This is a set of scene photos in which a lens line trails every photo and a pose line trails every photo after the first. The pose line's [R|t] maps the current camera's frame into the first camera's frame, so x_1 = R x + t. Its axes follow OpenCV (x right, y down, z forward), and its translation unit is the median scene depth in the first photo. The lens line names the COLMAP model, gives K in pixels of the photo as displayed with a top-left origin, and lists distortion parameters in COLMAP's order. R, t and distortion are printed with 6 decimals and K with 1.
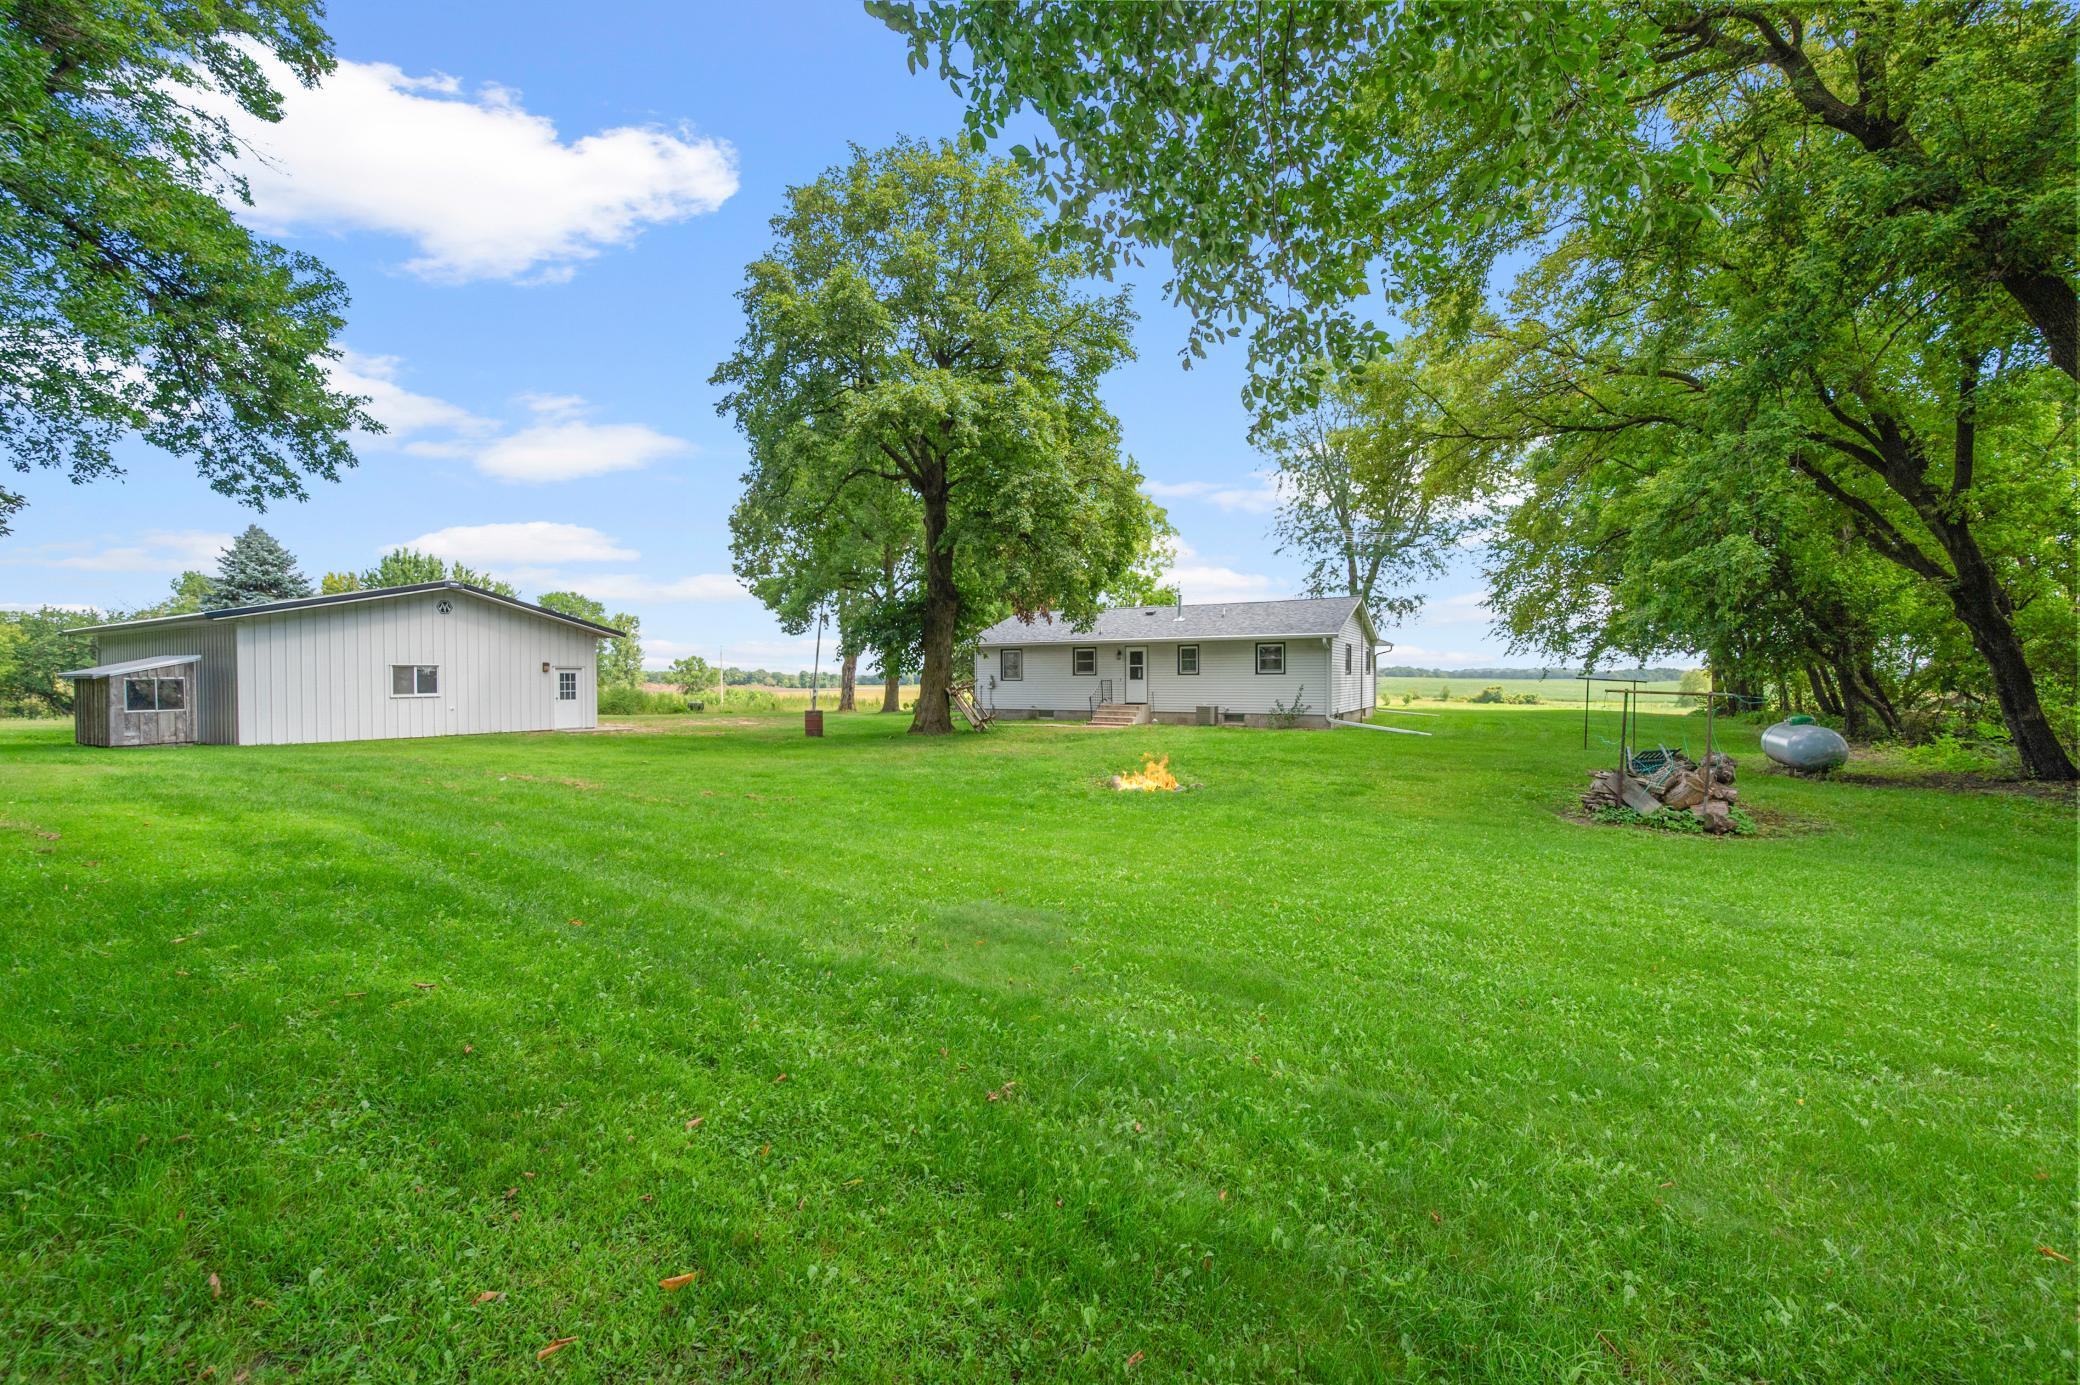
lens RADIAL K [[812.2, 0, 1037.2], [0, 812.2, 696.8], [0, 0, 1]] dist [-0.002573, -0.000041]
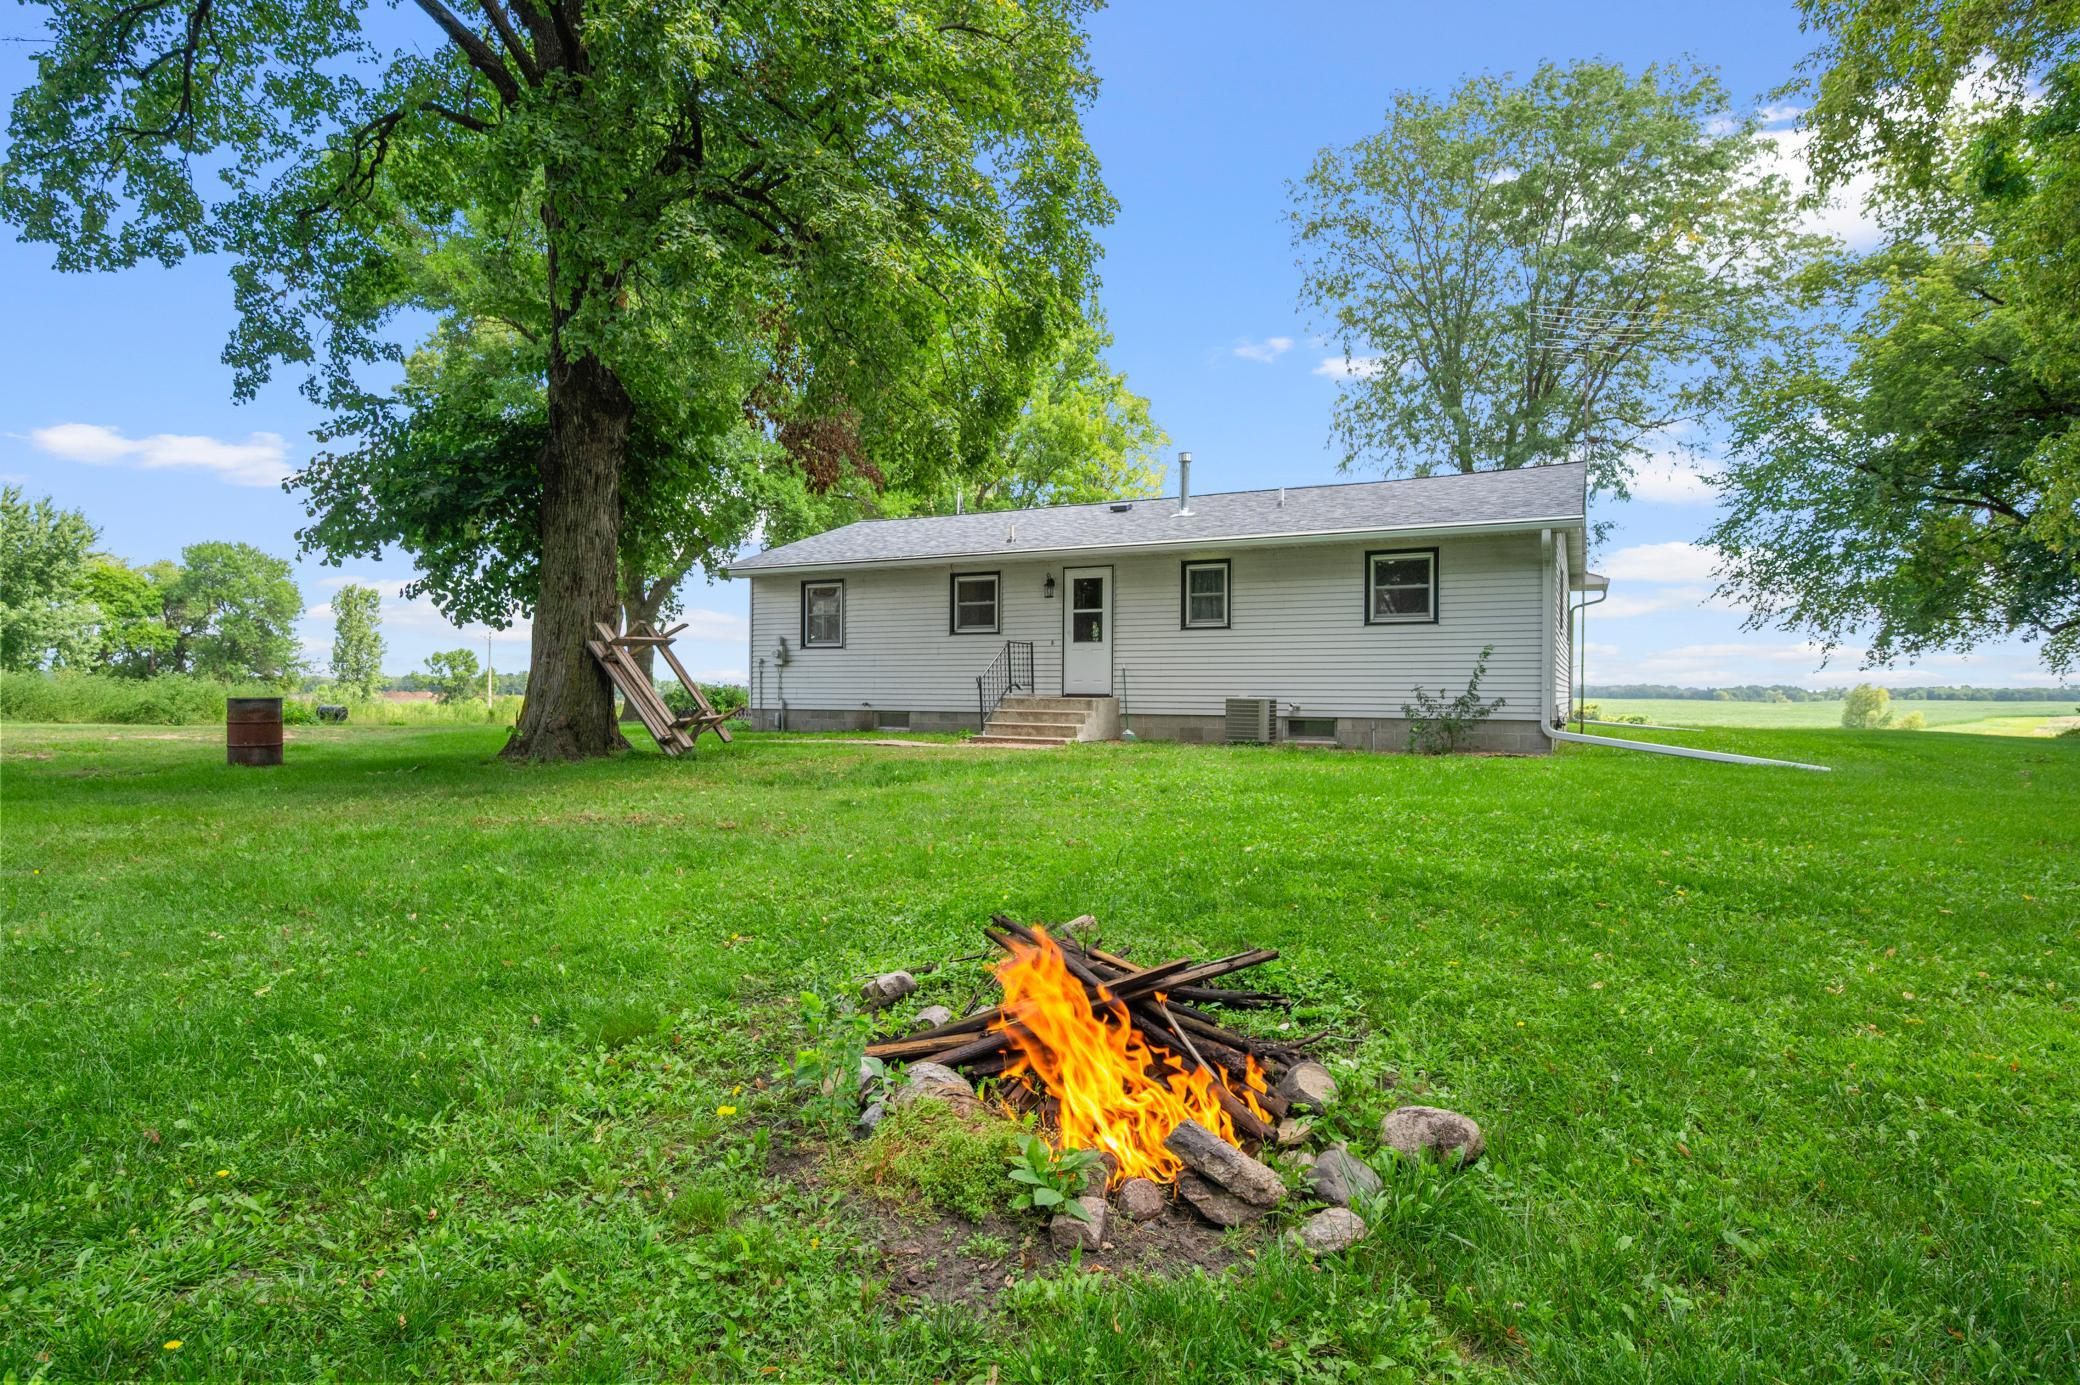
lens RADIAL K [[812.2, 0, 1037.2], [0, 812.2, 696.8], [0, 0, 1]] dist [-0.002573, -0.000041]
pose [[0.999550, 0.009216, 0.028541, 0.083578], [-0.008060, 0.999153, -0.040345, 0.027818], [-0.028889, 0.040096, 0.998778, 0.568203]]
